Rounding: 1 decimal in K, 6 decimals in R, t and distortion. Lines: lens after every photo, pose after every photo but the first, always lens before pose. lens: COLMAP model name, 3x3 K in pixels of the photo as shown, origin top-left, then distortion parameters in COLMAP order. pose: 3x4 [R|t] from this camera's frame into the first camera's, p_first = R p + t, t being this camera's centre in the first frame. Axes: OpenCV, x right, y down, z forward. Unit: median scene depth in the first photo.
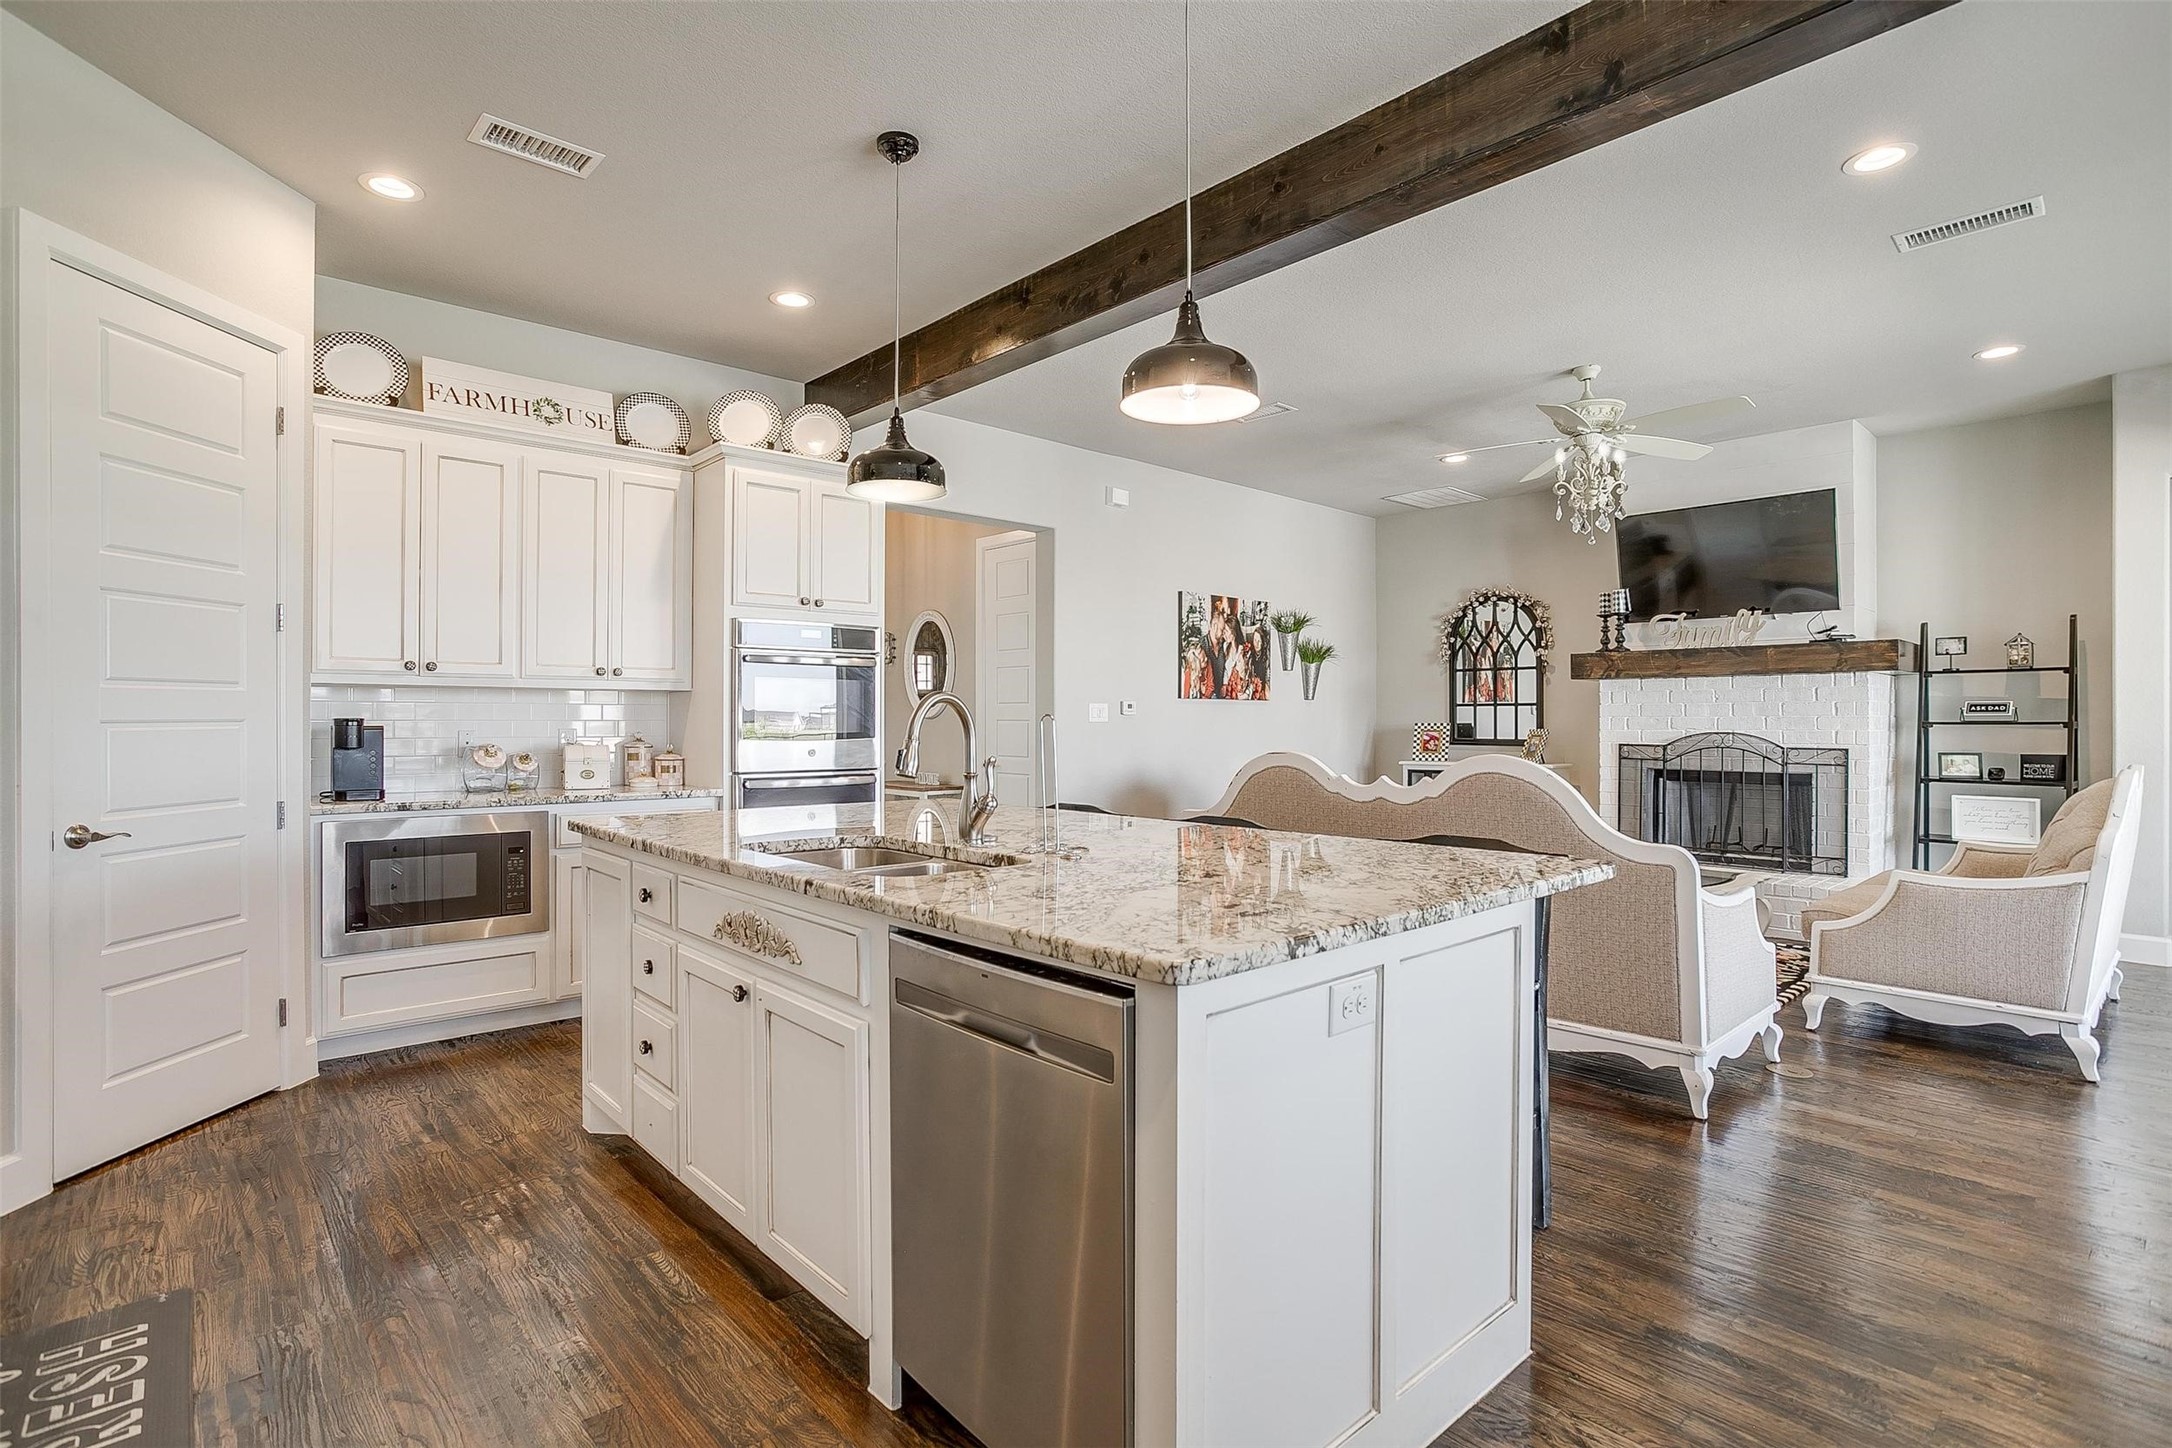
lens RADIAL K [[1053.2, 0, 1081.4], [0, 1053.2, 705.8], [0, 0, 1]] dist [-0.060314, 0.029132]
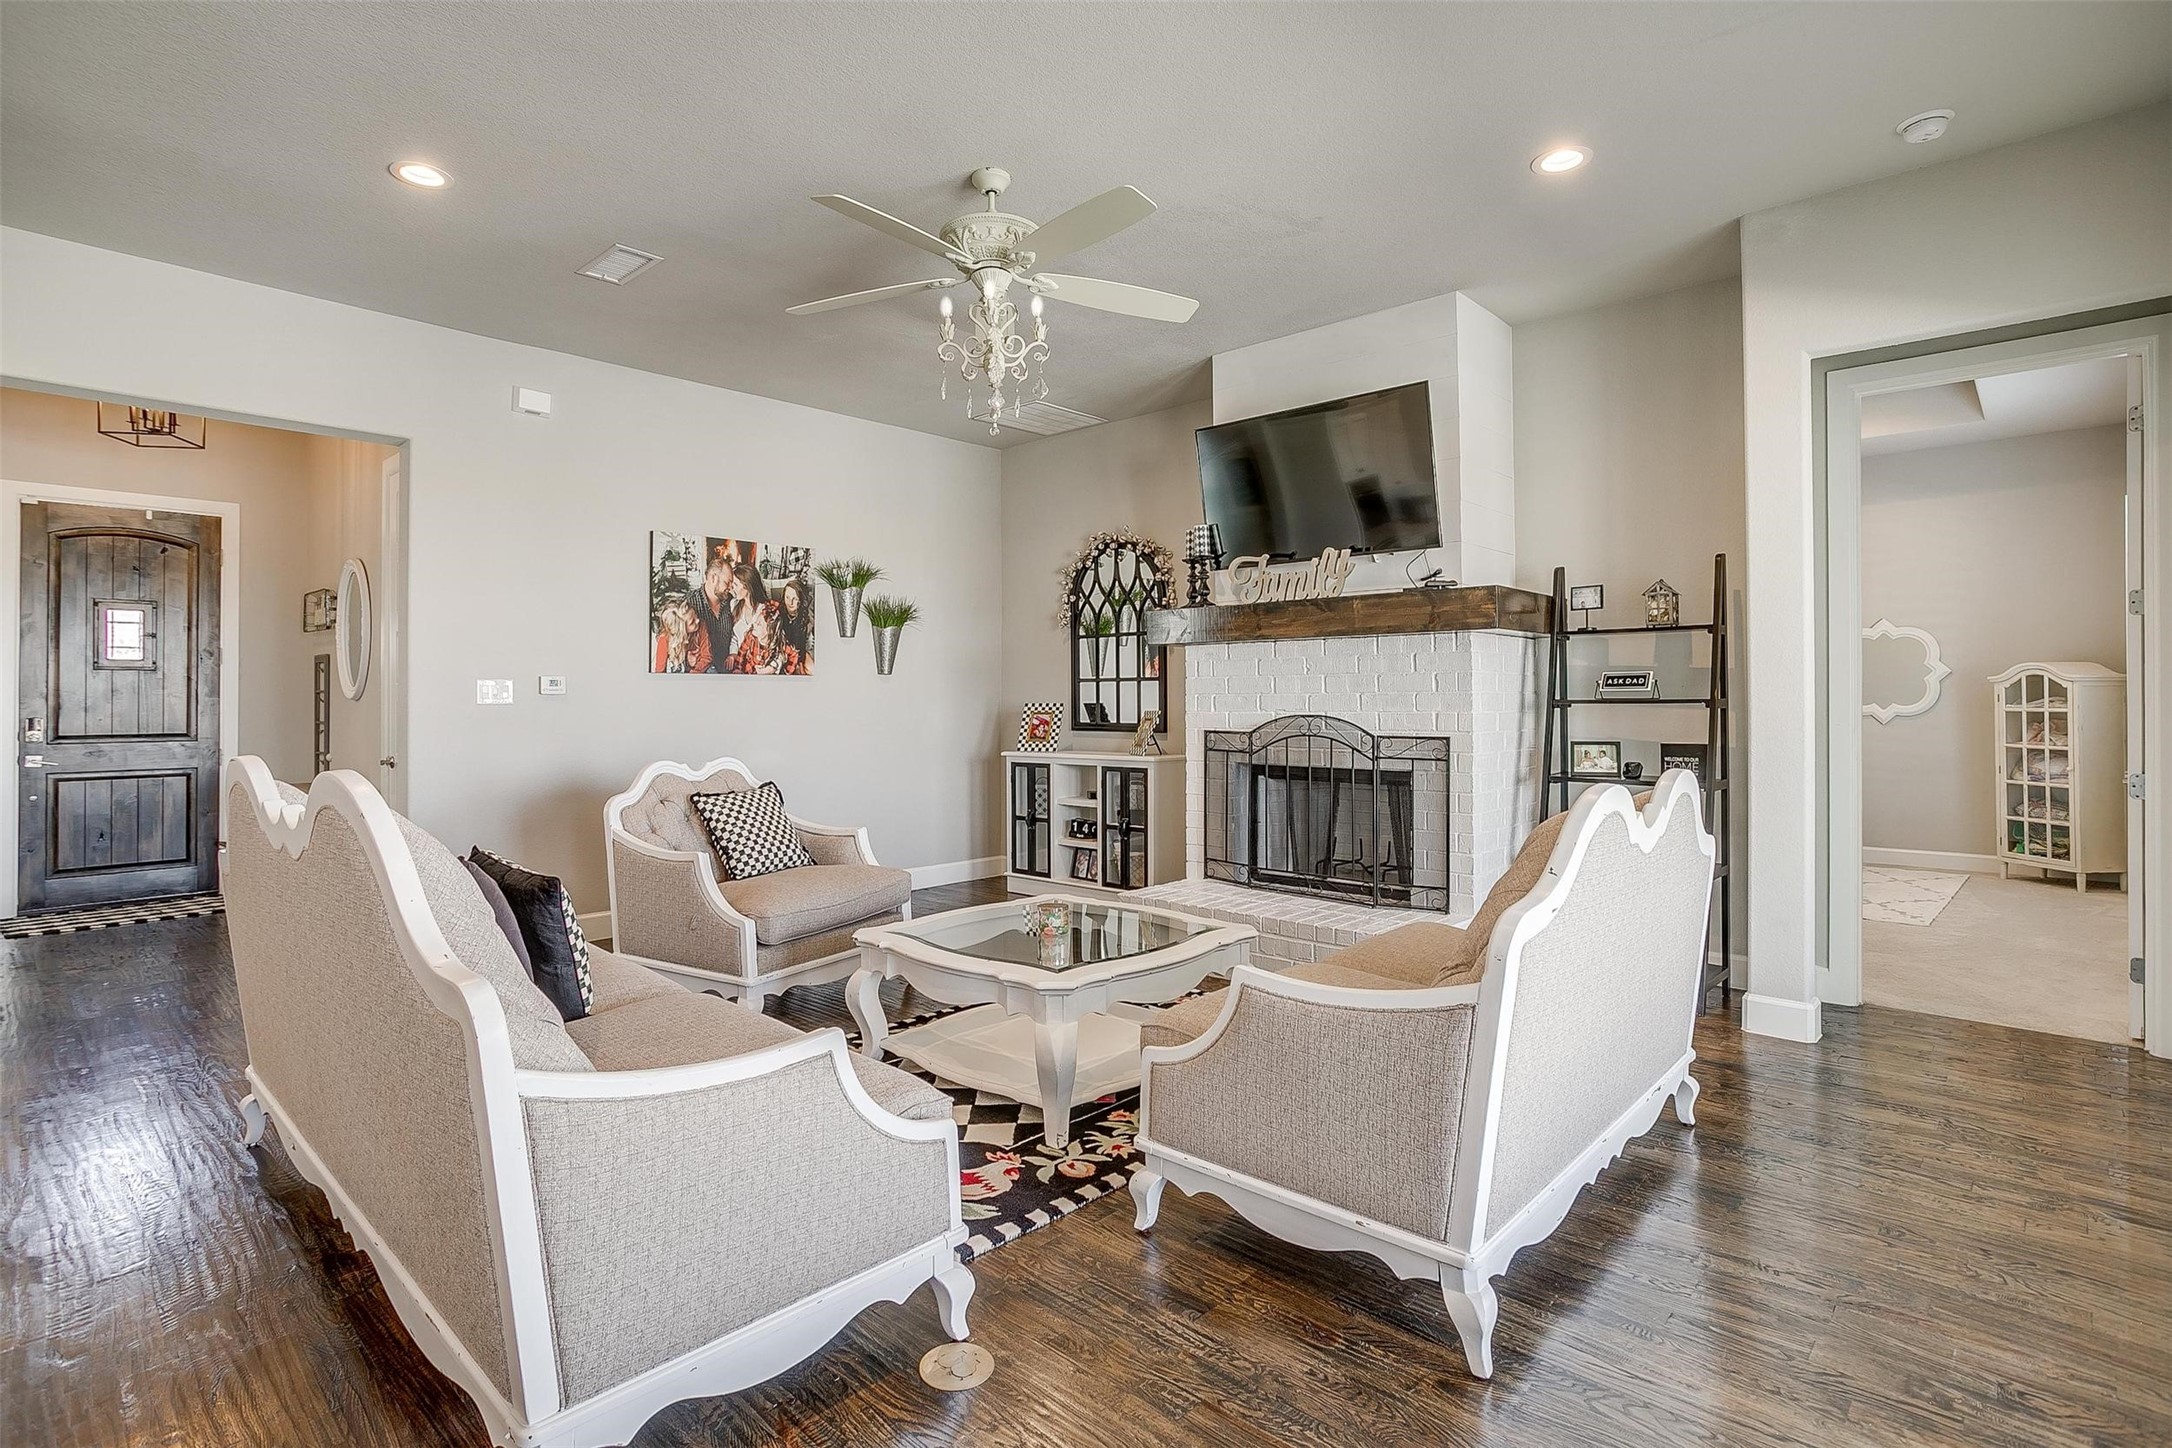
lens RADIAL K [[1064.8, 0, 1075.6], [0, 1064.8, 696.5], [0, 0, 1]] dist [-0.063602, 0.036676]
pose [[0.996954, -0.004496, 0.077861, 0.383852], [0.003661, 0.999934, 0.010865, 0.003434], [-0.077905, -0.010547, 0.996905, 0.249337]]
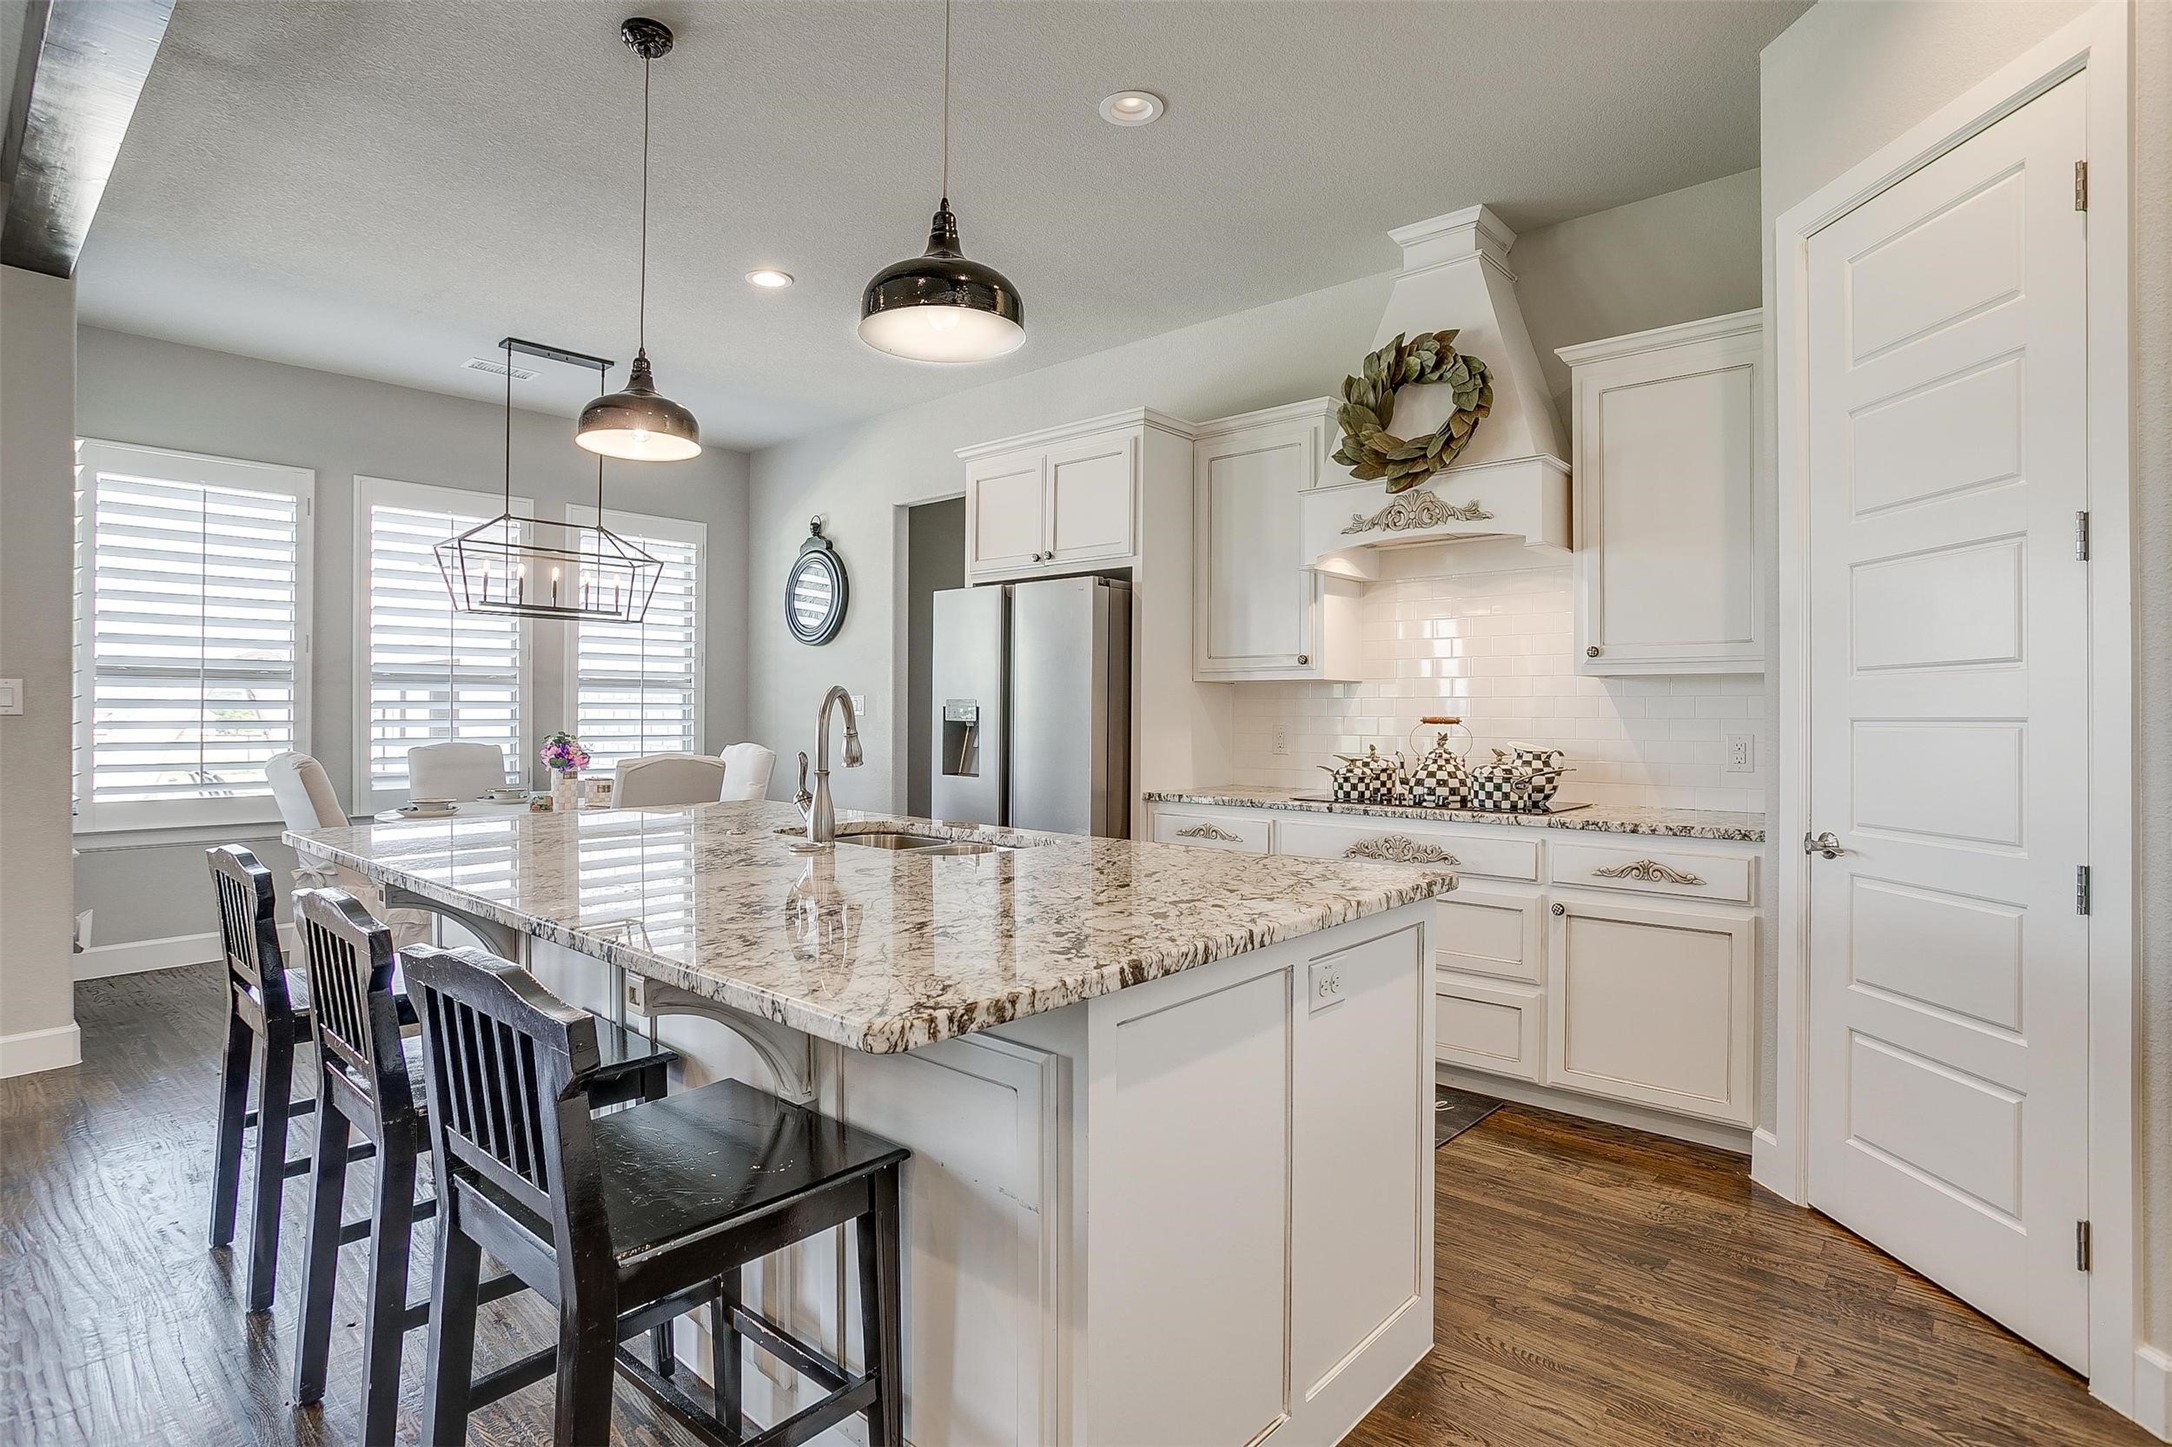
lens RADIAL K [[1060.7, 0, 1112.9], [0, 1060.7, 717.3], [0, 0, 1]] dist [-0.054372, 0.000913]
pose [[-0.993834, -0.002081, -0.110859, -0.104364], [-0.001120, 0.999961, -0.008731, 0.010524], [0.110873, -0.008553, -0.993798, 0.763452]]
